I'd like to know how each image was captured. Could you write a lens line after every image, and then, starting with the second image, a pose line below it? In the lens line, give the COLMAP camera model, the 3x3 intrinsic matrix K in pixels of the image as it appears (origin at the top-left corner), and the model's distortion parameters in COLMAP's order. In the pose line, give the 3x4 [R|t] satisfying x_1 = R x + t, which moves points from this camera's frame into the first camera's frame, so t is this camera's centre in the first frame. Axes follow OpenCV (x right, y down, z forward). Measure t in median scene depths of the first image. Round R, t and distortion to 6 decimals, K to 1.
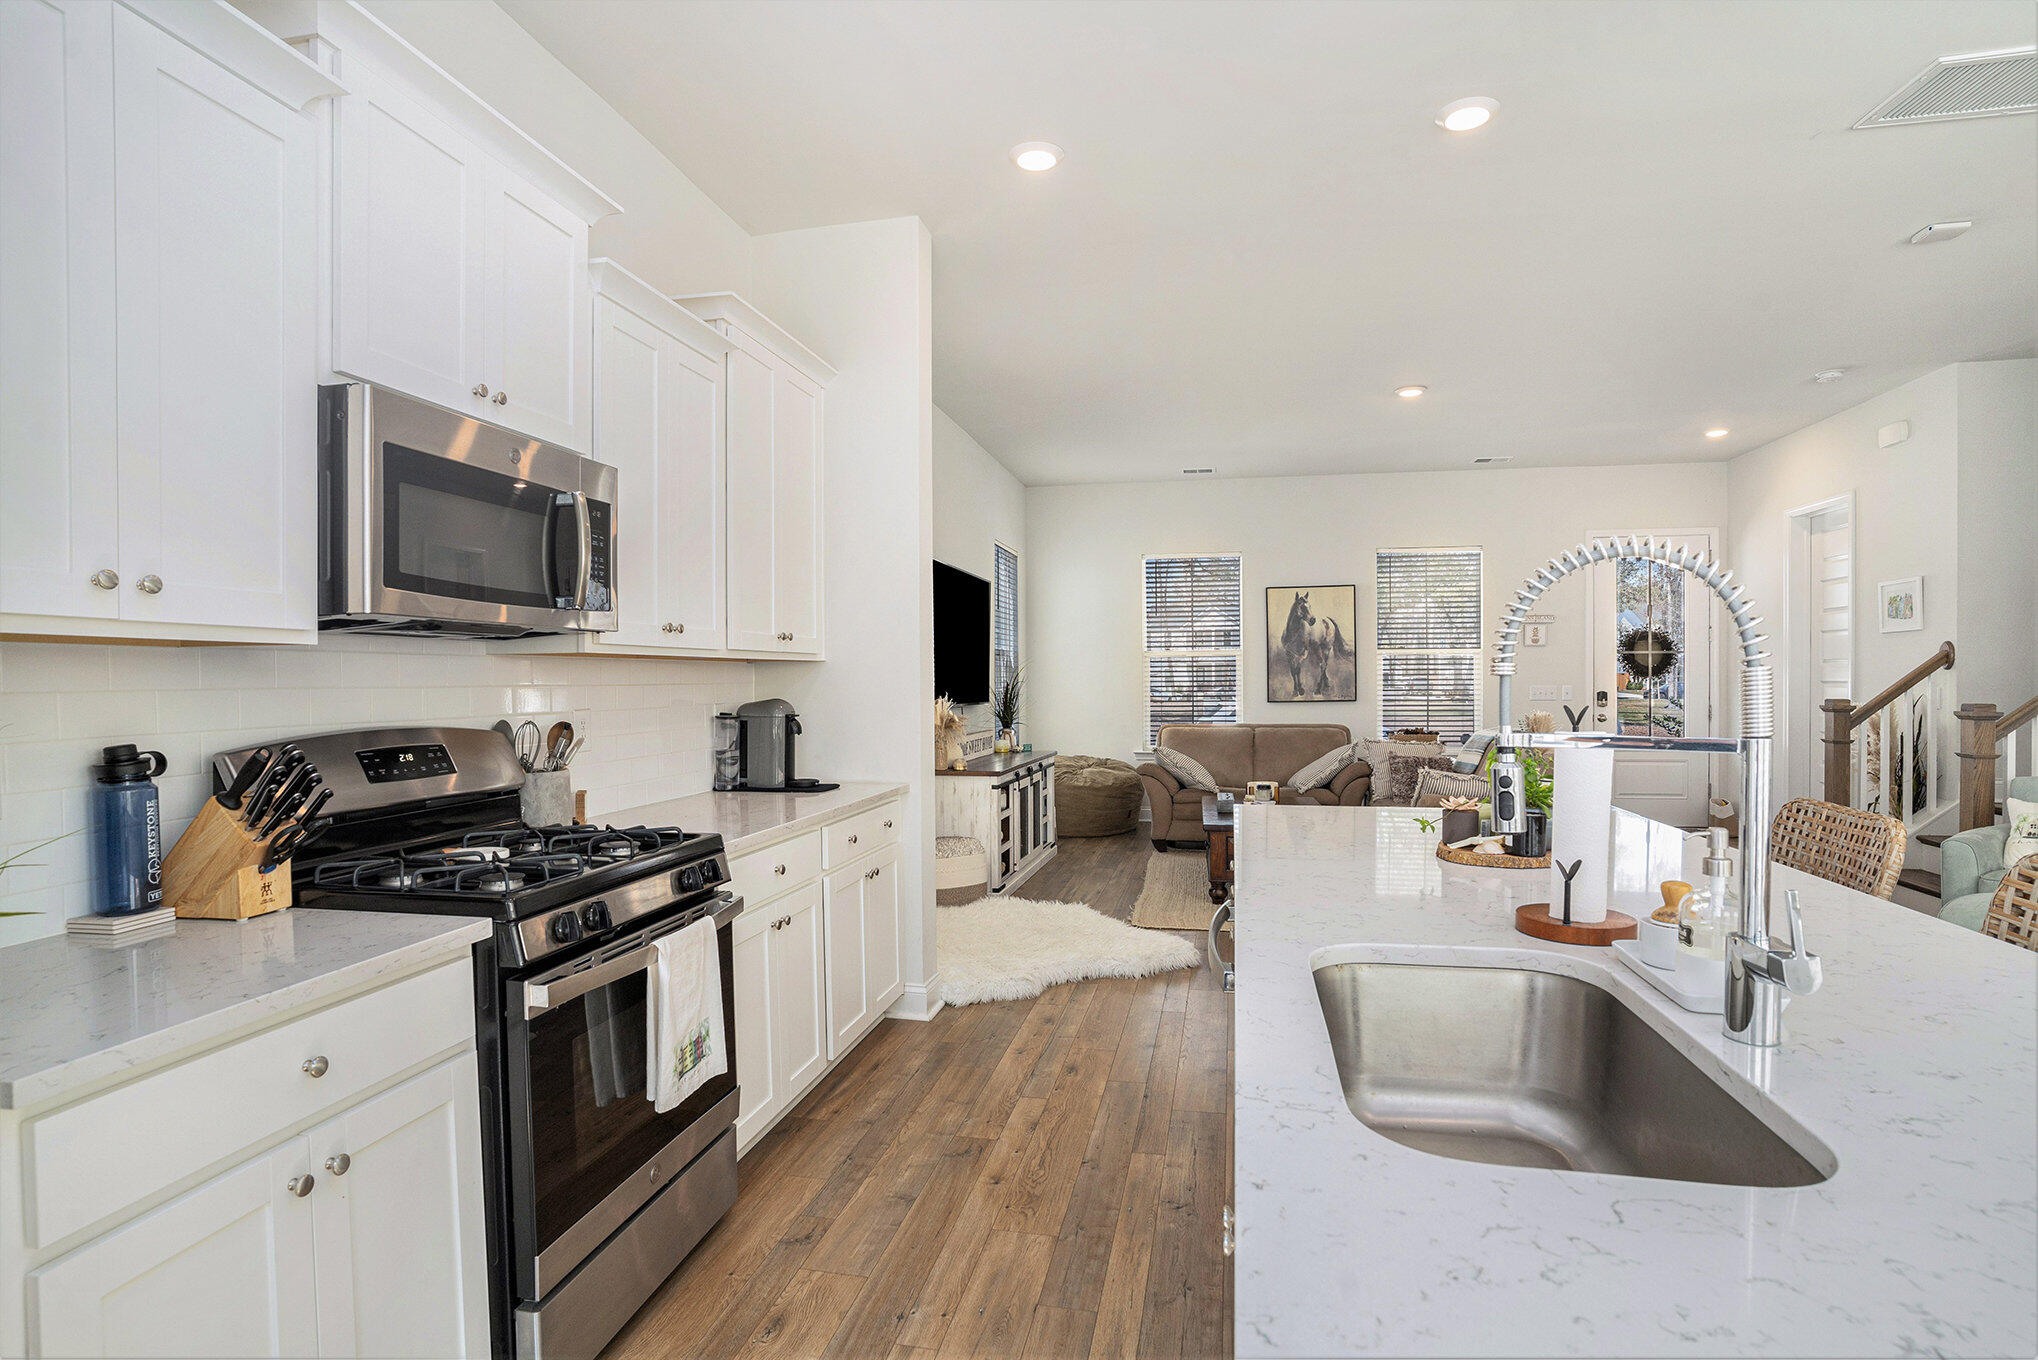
lens RADIAL K [[1028.0, 0, 1021.4], [0, 1028.0, 684.1], [0, 0, 1]] dist [-0.066364, 0.033297]
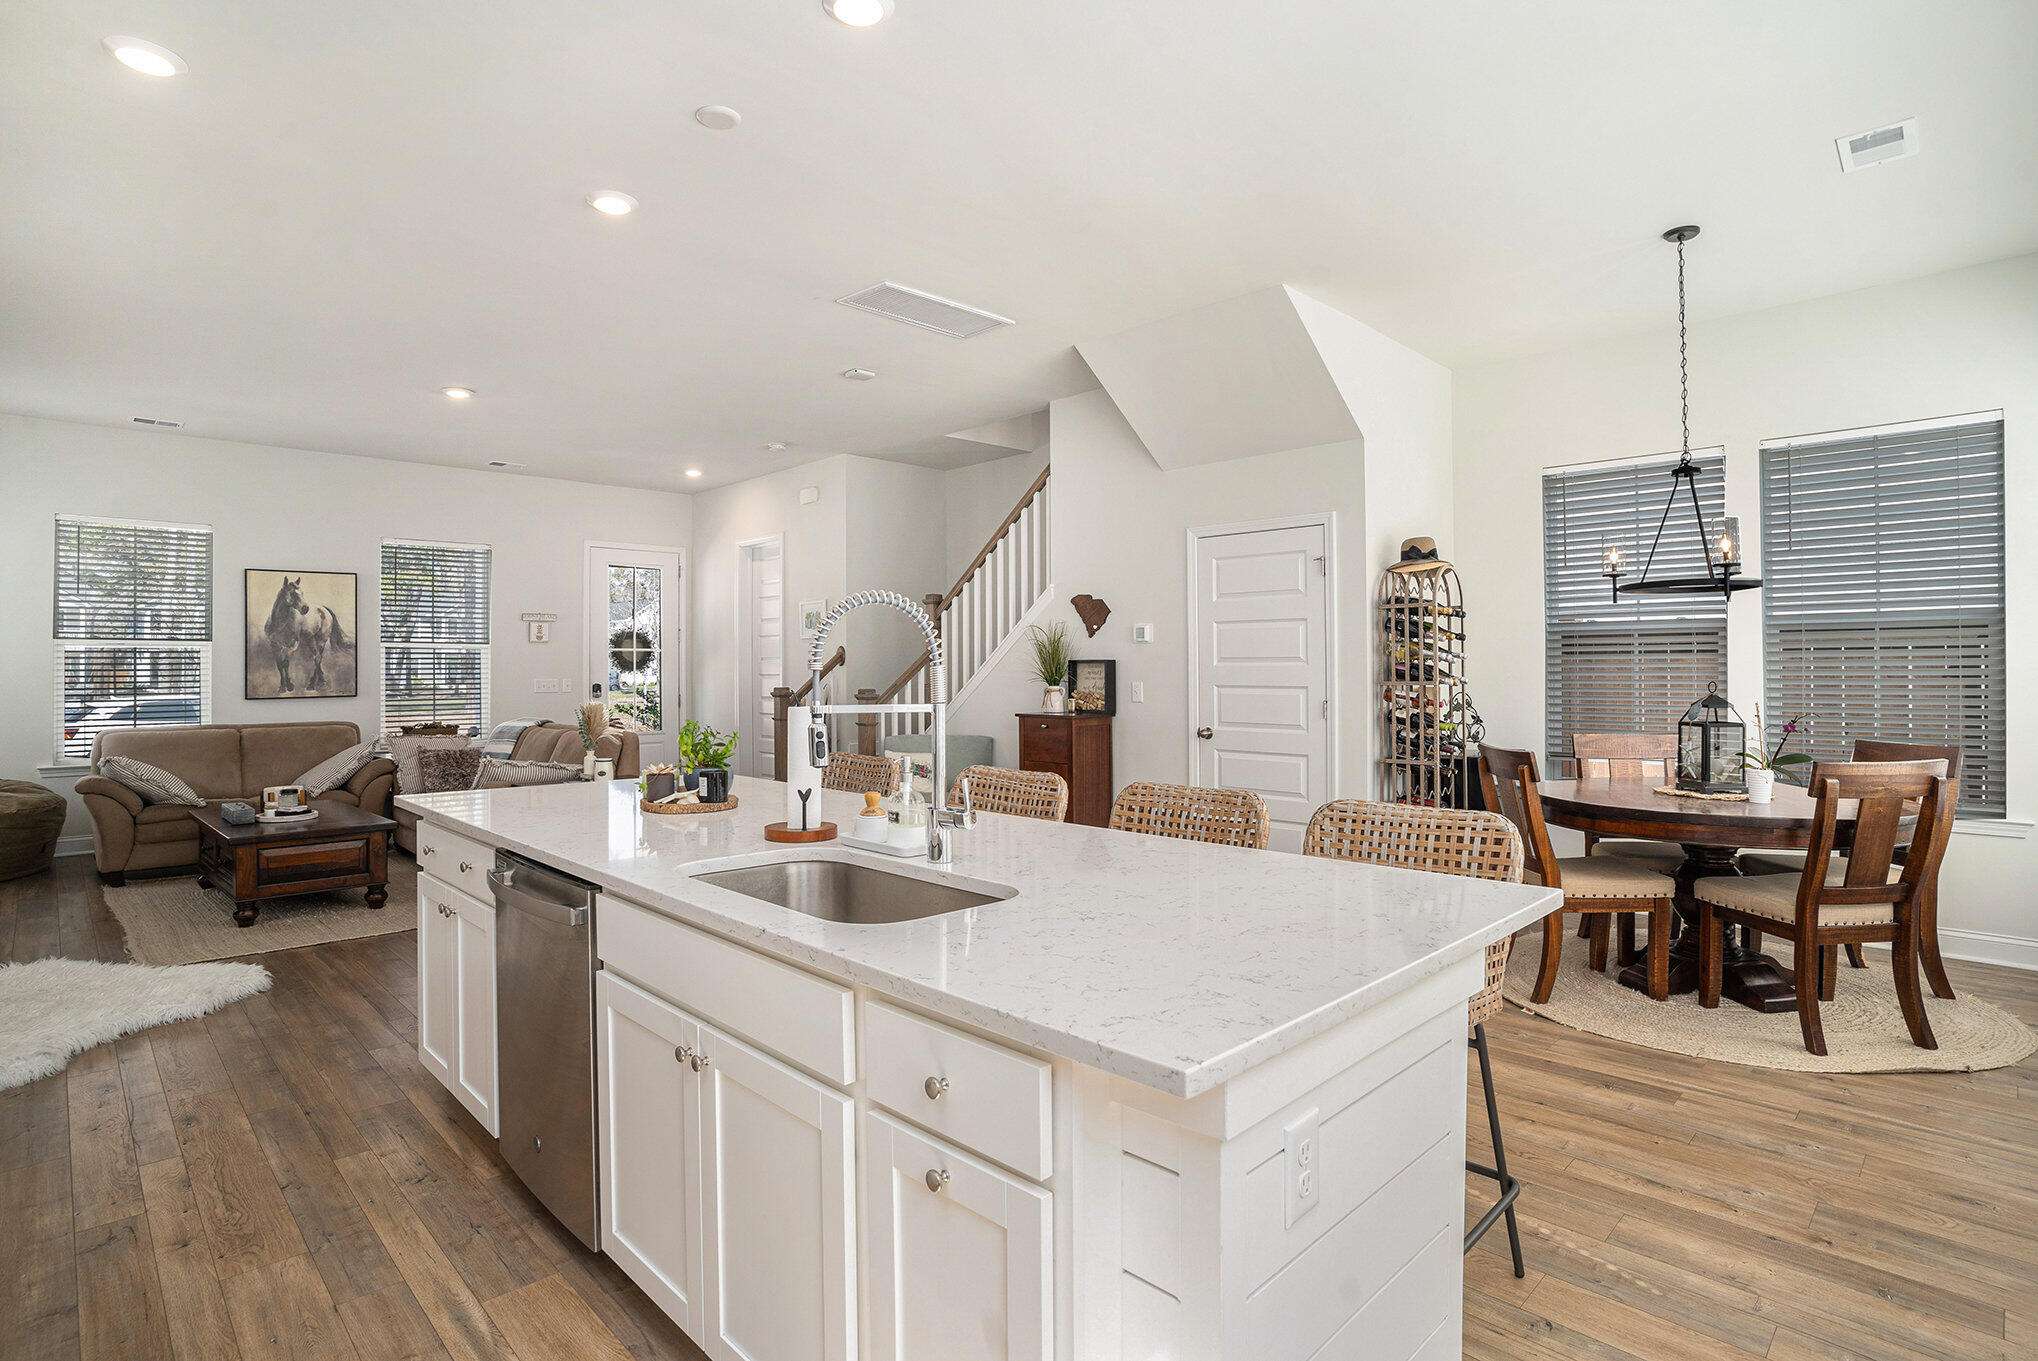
lens RADIAL K [[1033.2, 0, 990.9], [0, 1033.2, 651.2], [0, 0, 1]] dist [-0.052091, 0.032155]
pose [[0.583158, 0.016312, 0.812195, -0.111657], [0.005344, 0.999700, -0.023915, 0.000589], [-0.812341, 0.018287, 0.582896, -0.029319]]
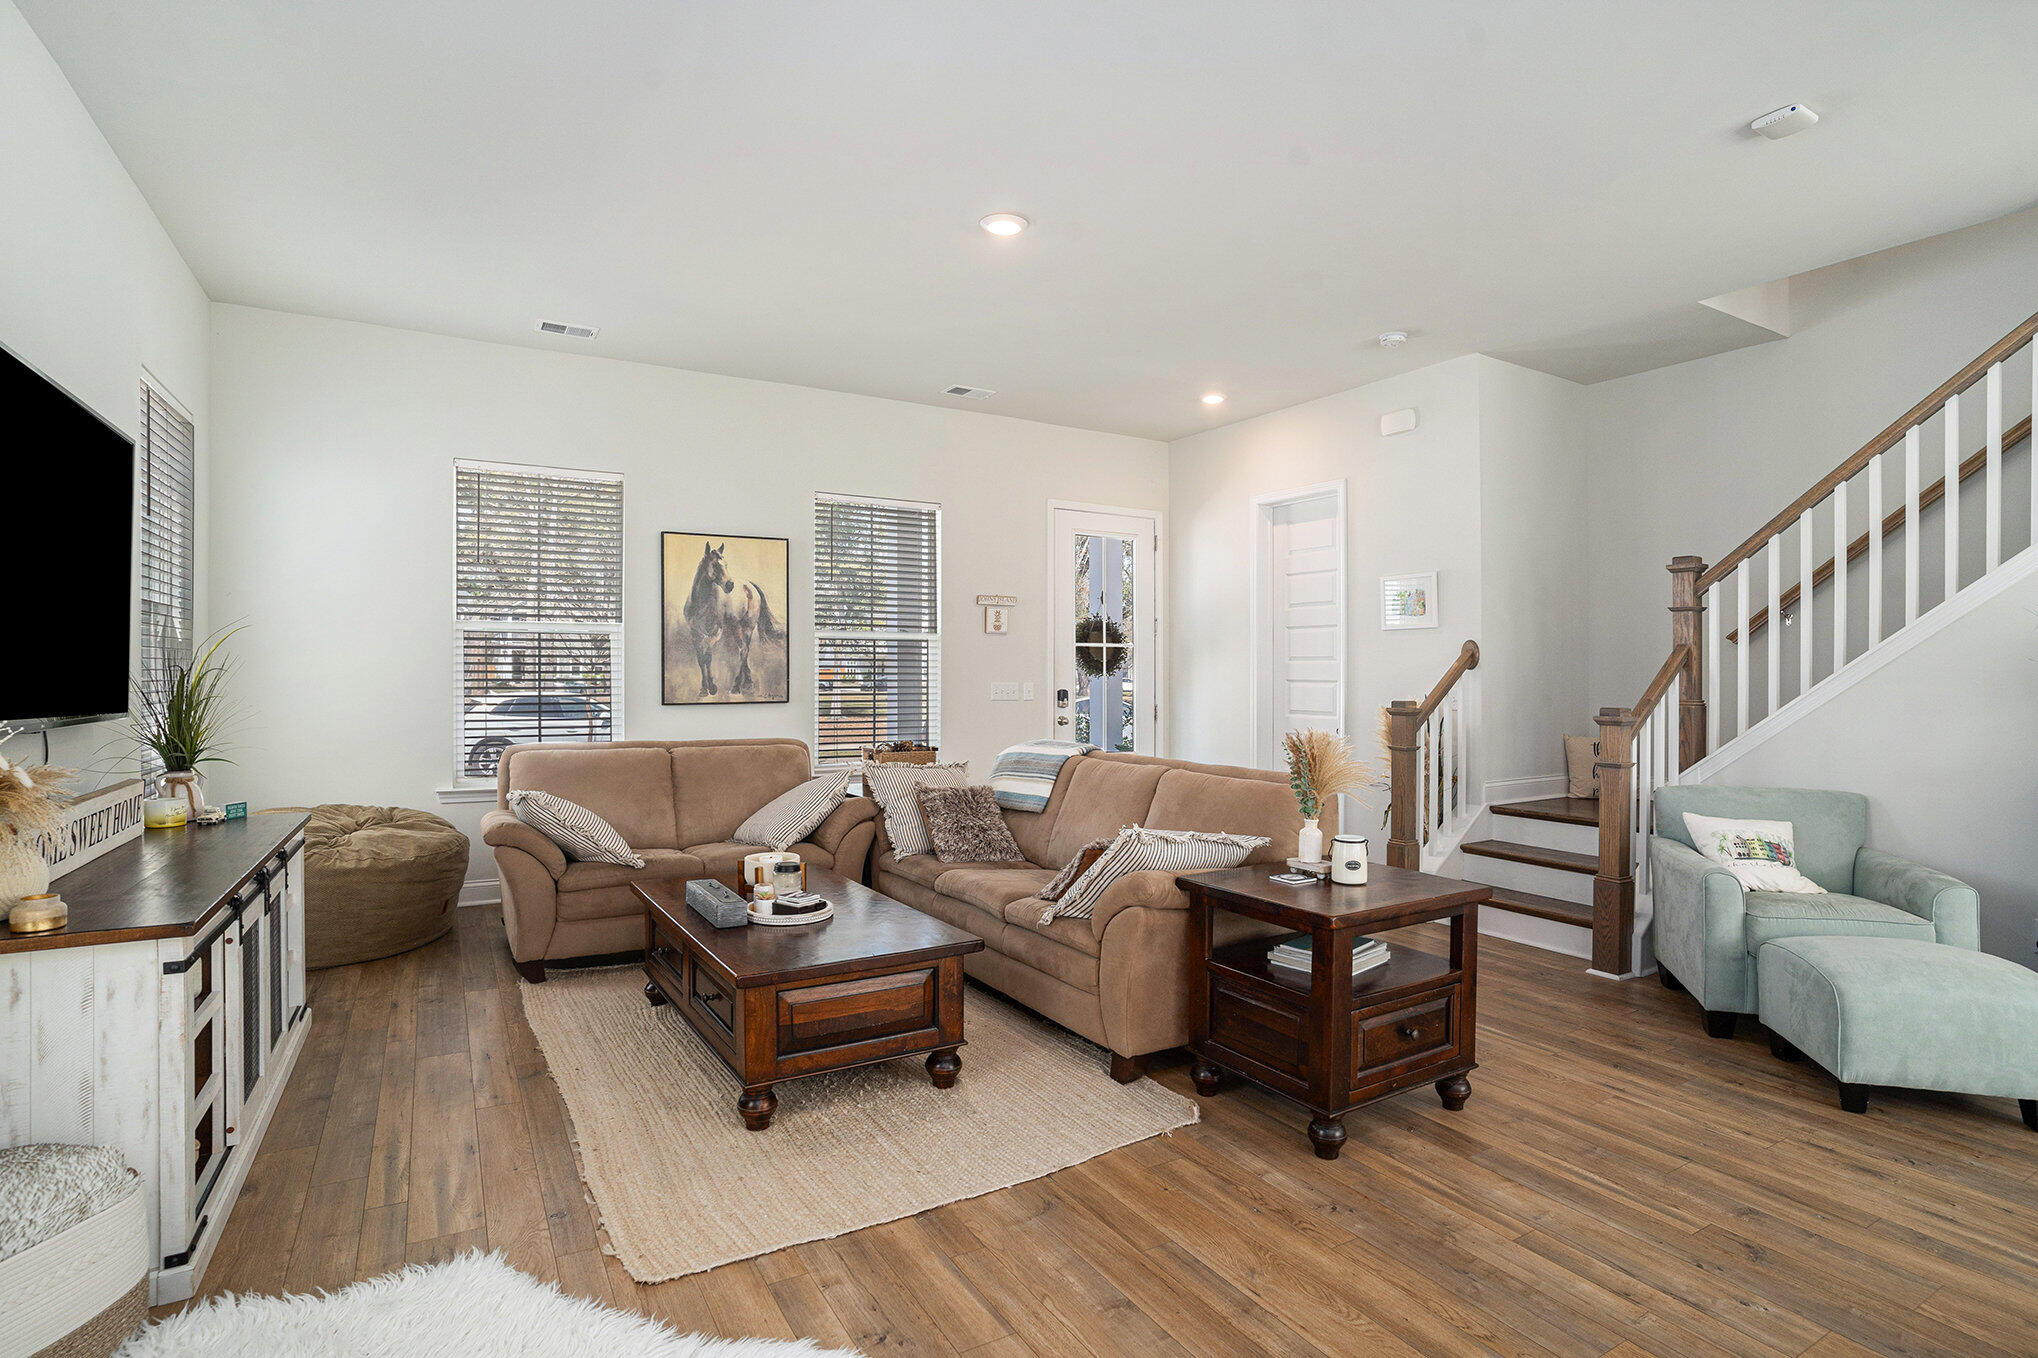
lens RADIAL K [[1028.0, 0, 1021.4], [0, 1028.0, 683.1], [0, 0, 1]] dist [-0.066364, 0.033297]
pose [[0.750024, 0.005322, 0.661389, -0.026339], [-0.009978, 0.999945, 0.003269, -0.000956], [-0.661335, -0.009051, 0.750036, 0.422660]]
